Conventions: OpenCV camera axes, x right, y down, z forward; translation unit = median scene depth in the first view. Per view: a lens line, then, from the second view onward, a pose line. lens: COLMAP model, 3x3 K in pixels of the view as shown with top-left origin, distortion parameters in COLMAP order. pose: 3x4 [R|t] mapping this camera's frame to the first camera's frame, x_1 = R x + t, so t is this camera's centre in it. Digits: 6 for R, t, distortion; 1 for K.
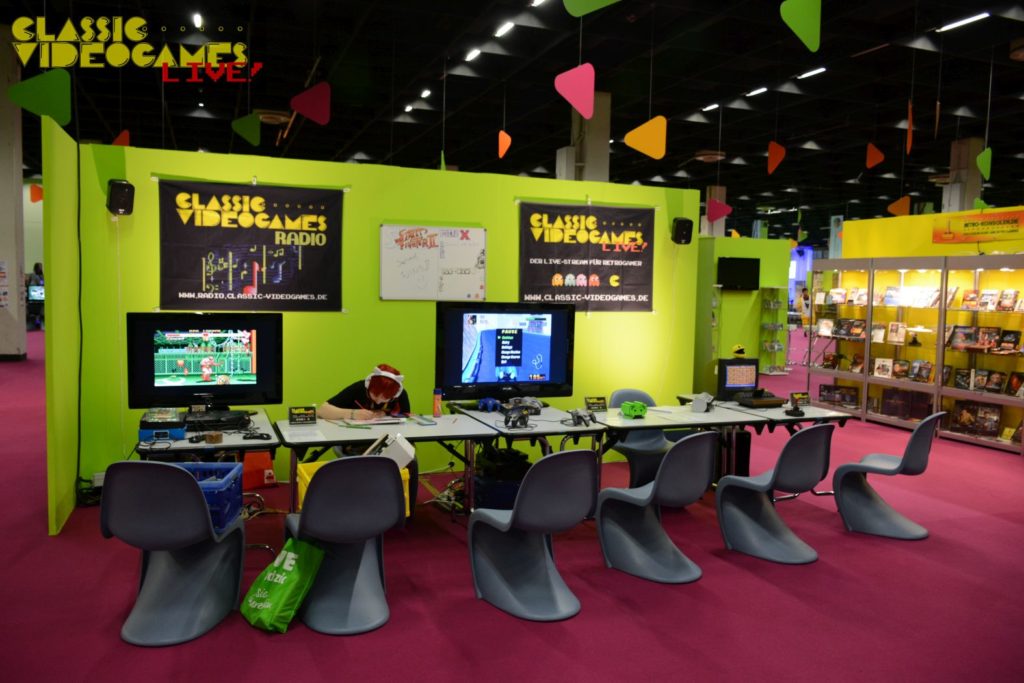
lens RADIAL K [[782.3, 0, 512.0], [0, 782.3, 341.5], [0, 0, 1]] dist [-0.026134, 0.001039]
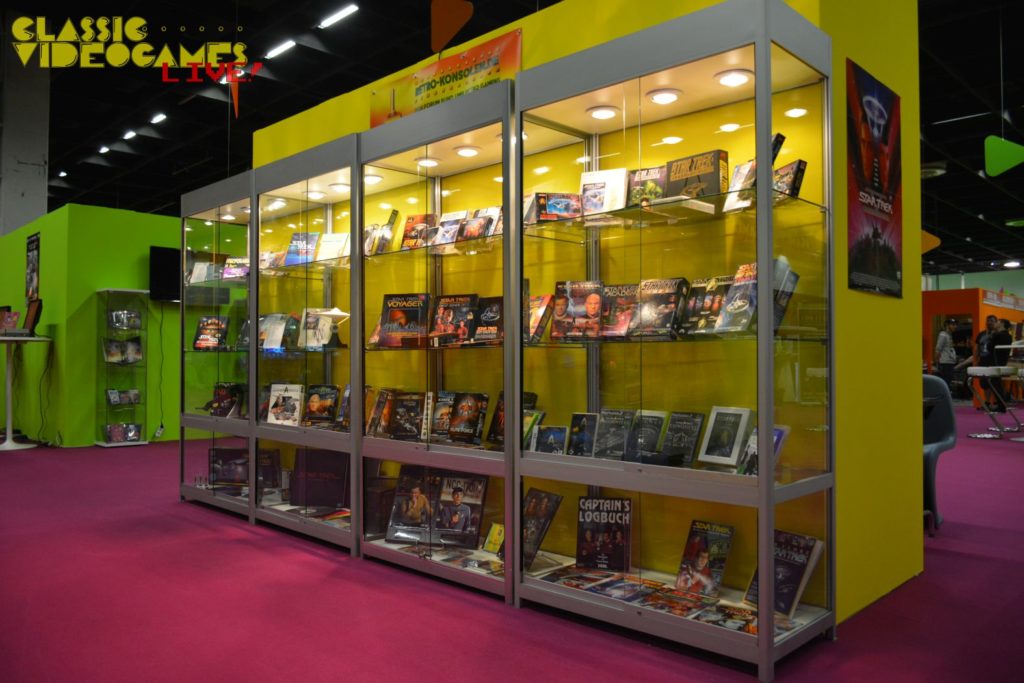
lens RADIAL K [[782.3, 0, 512.0], [0, 782.3, 341.5], [0, 0, 1]] dist [-0.026134, 0.001039]
pose [[0.911362, -0.010073, 0.411482, 0.453989], [0.046952, 0.995719, -0.079615, 0.044400], [-0.408919, 0.091878, 0.907934, 0.574303]]
